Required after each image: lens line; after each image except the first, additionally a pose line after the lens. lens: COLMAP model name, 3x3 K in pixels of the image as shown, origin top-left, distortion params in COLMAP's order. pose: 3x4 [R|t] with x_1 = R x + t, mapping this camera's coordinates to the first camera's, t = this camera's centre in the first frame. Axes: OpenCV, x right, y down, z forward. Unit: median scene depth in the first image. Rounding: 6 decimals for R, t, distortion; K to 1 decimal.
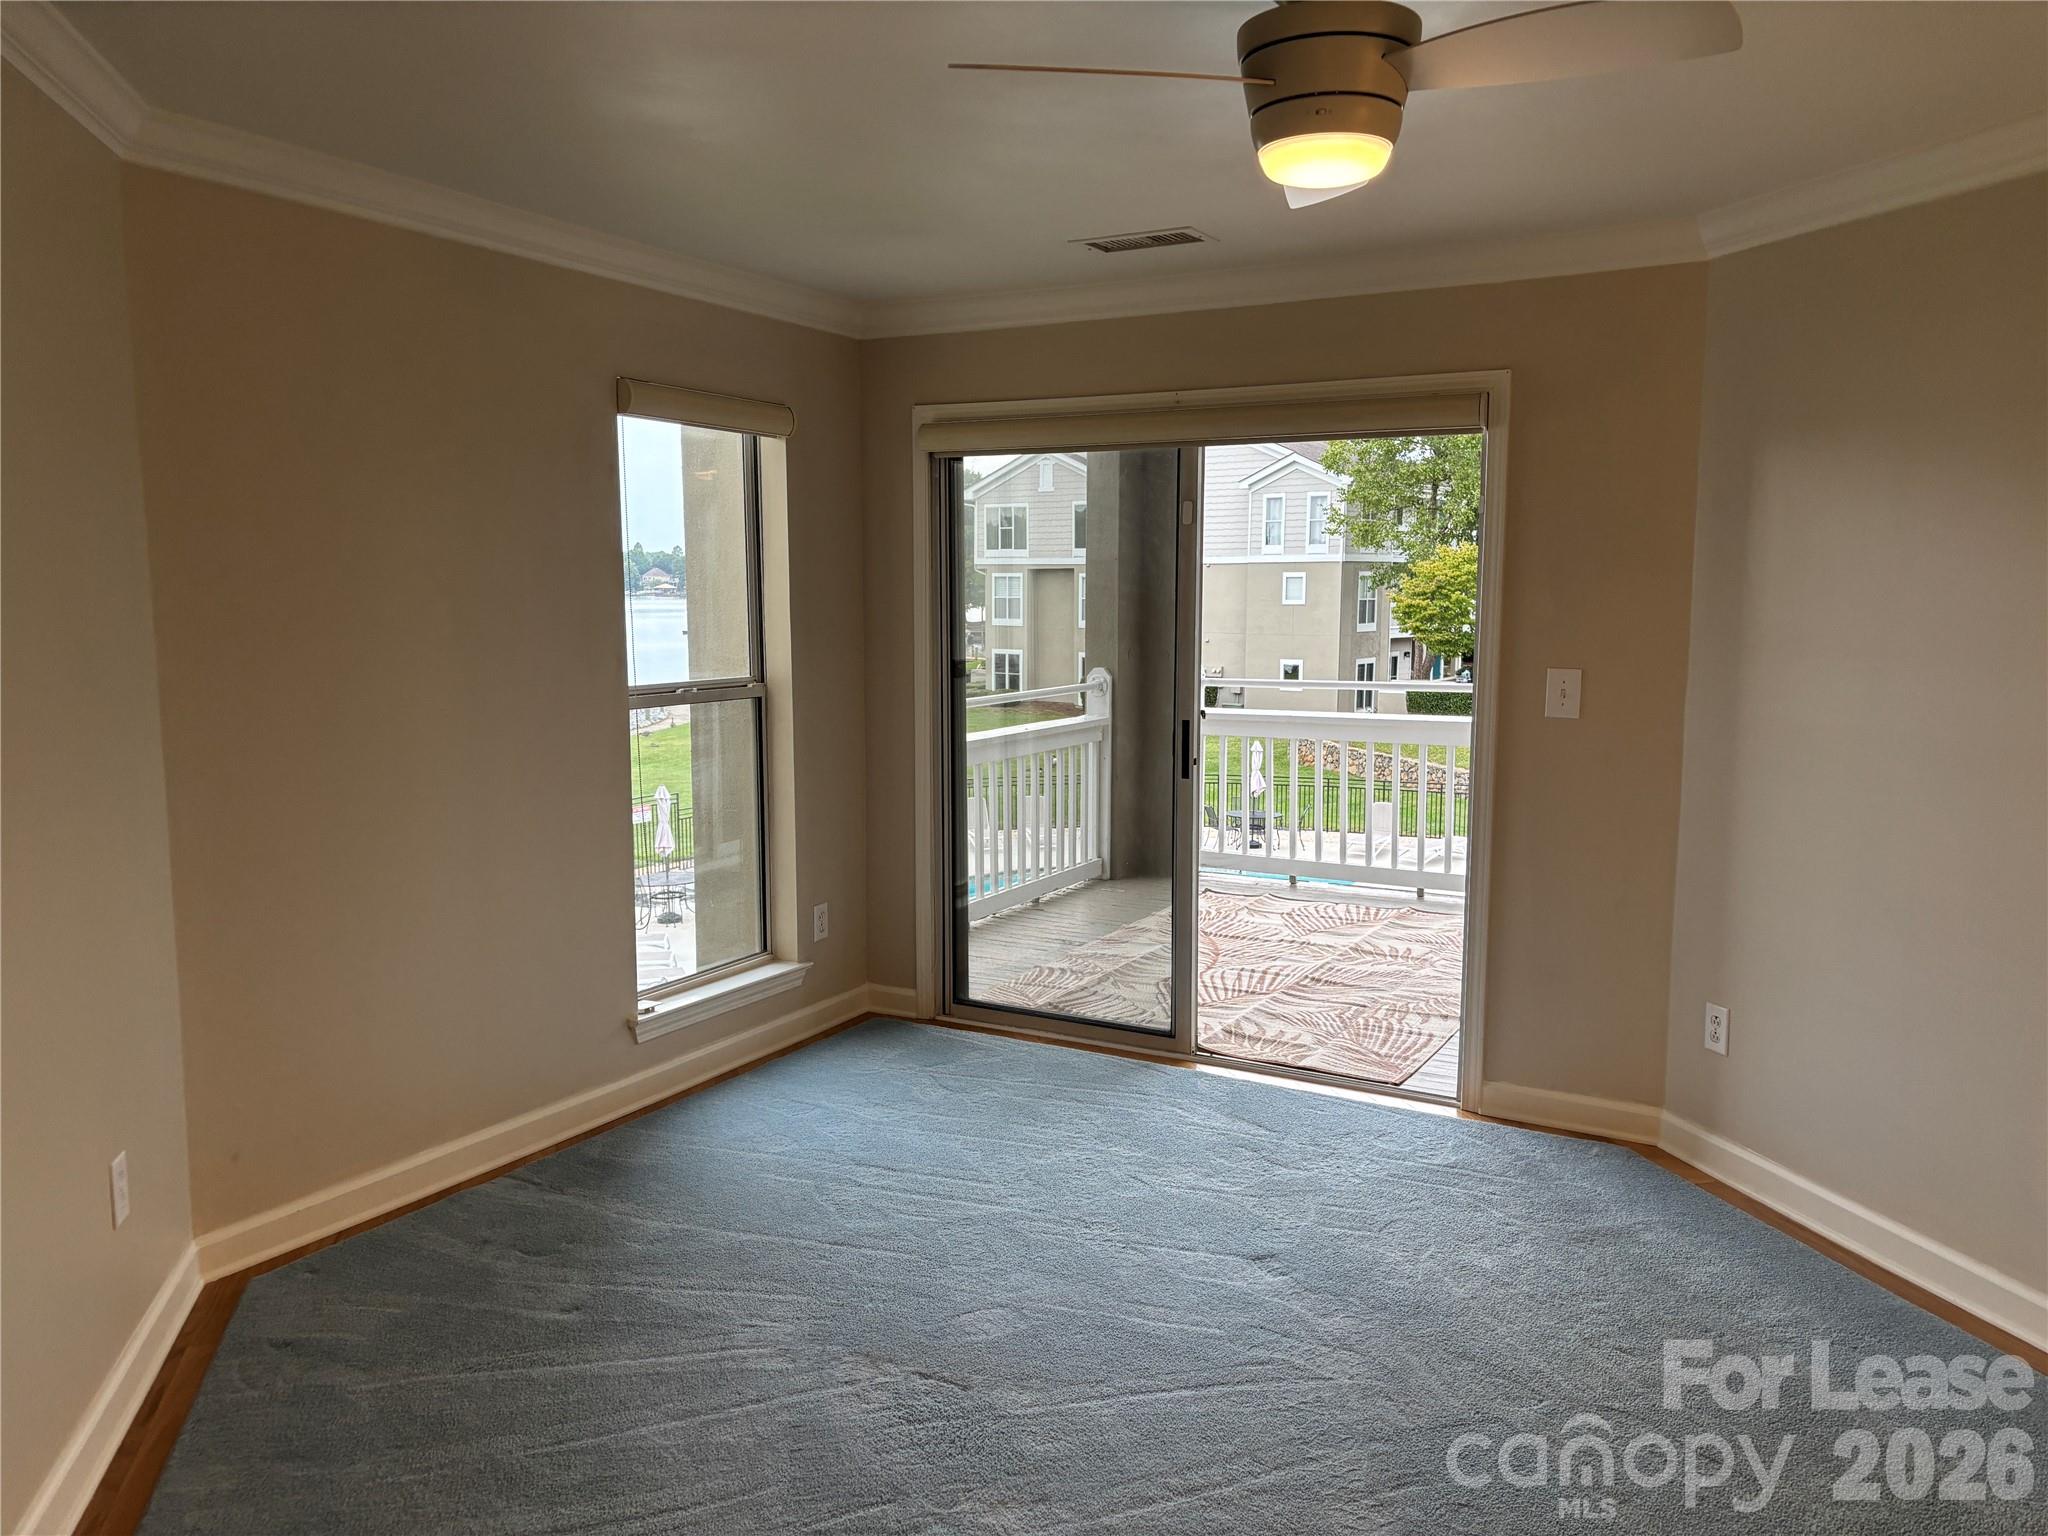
lens RADIAL K [[1532.8, 0, 1016.8], [0, 1532.8, 770.3], [0, 0, 1]] dist [0.046462, -0.000020]
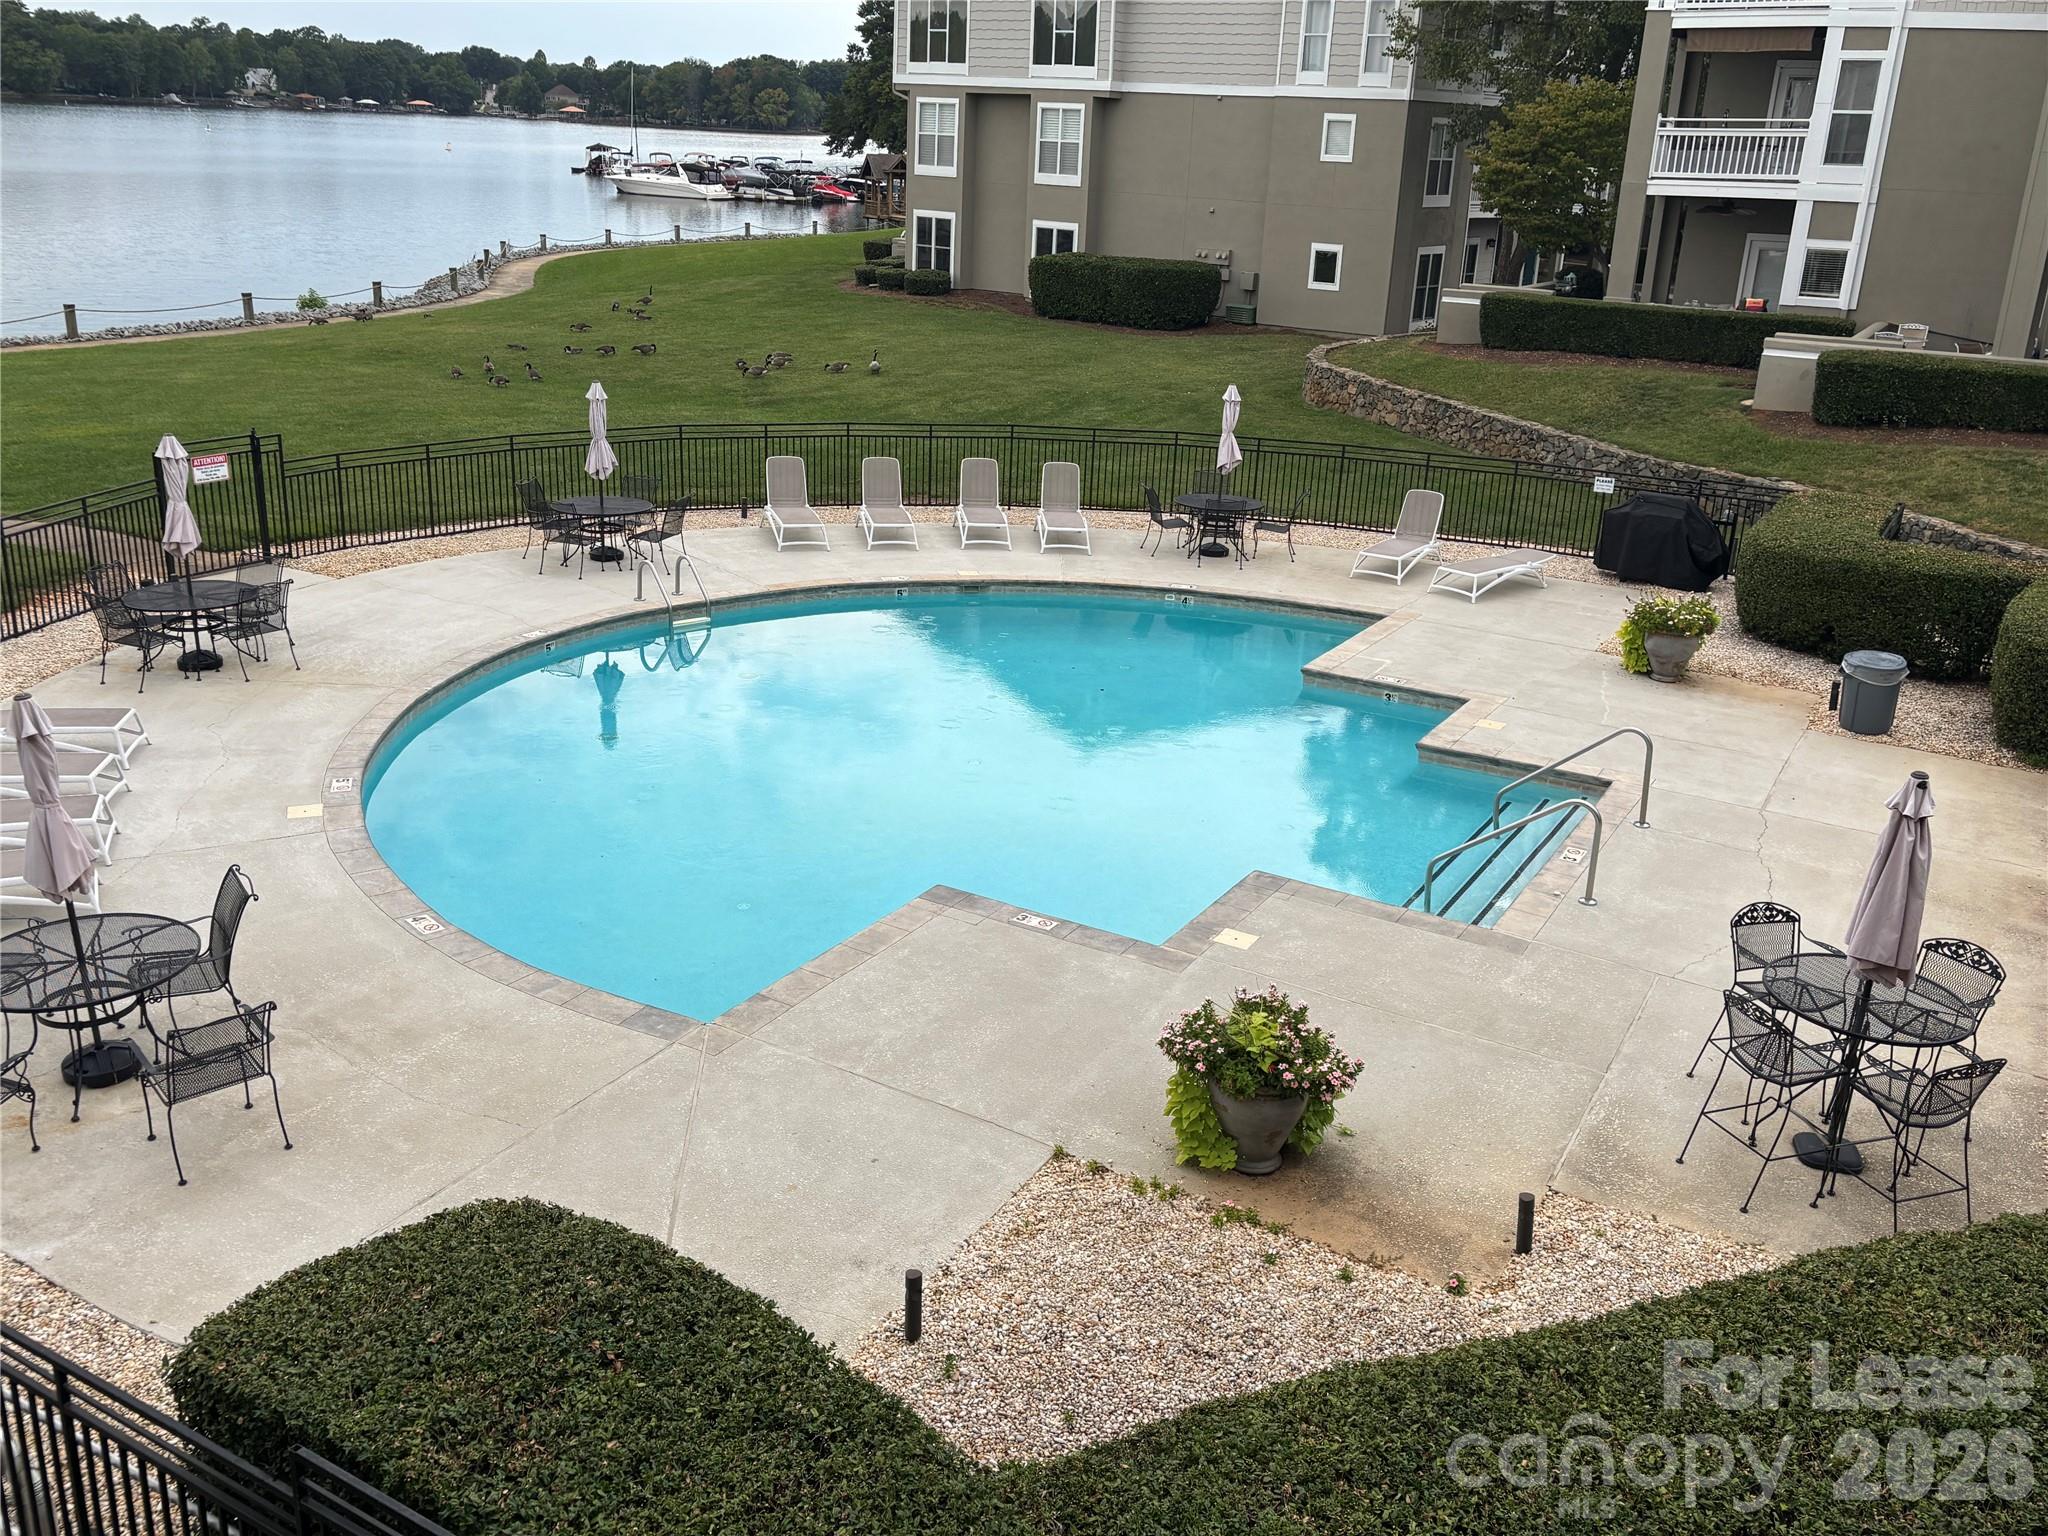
lens RADIAL K [[1826.4, 0, 1028.0], [0, 1826.4, 770.4], [0, 0, 1]] dist [-0.008716, -0.000813]
pose [[0.999131, 0.037784, 0.017624, 0.036909], [-0.040709, 0.975359, 0.216834, -0.012750], [-0.008997, -0.217363, 0.976049, 0.134767]]
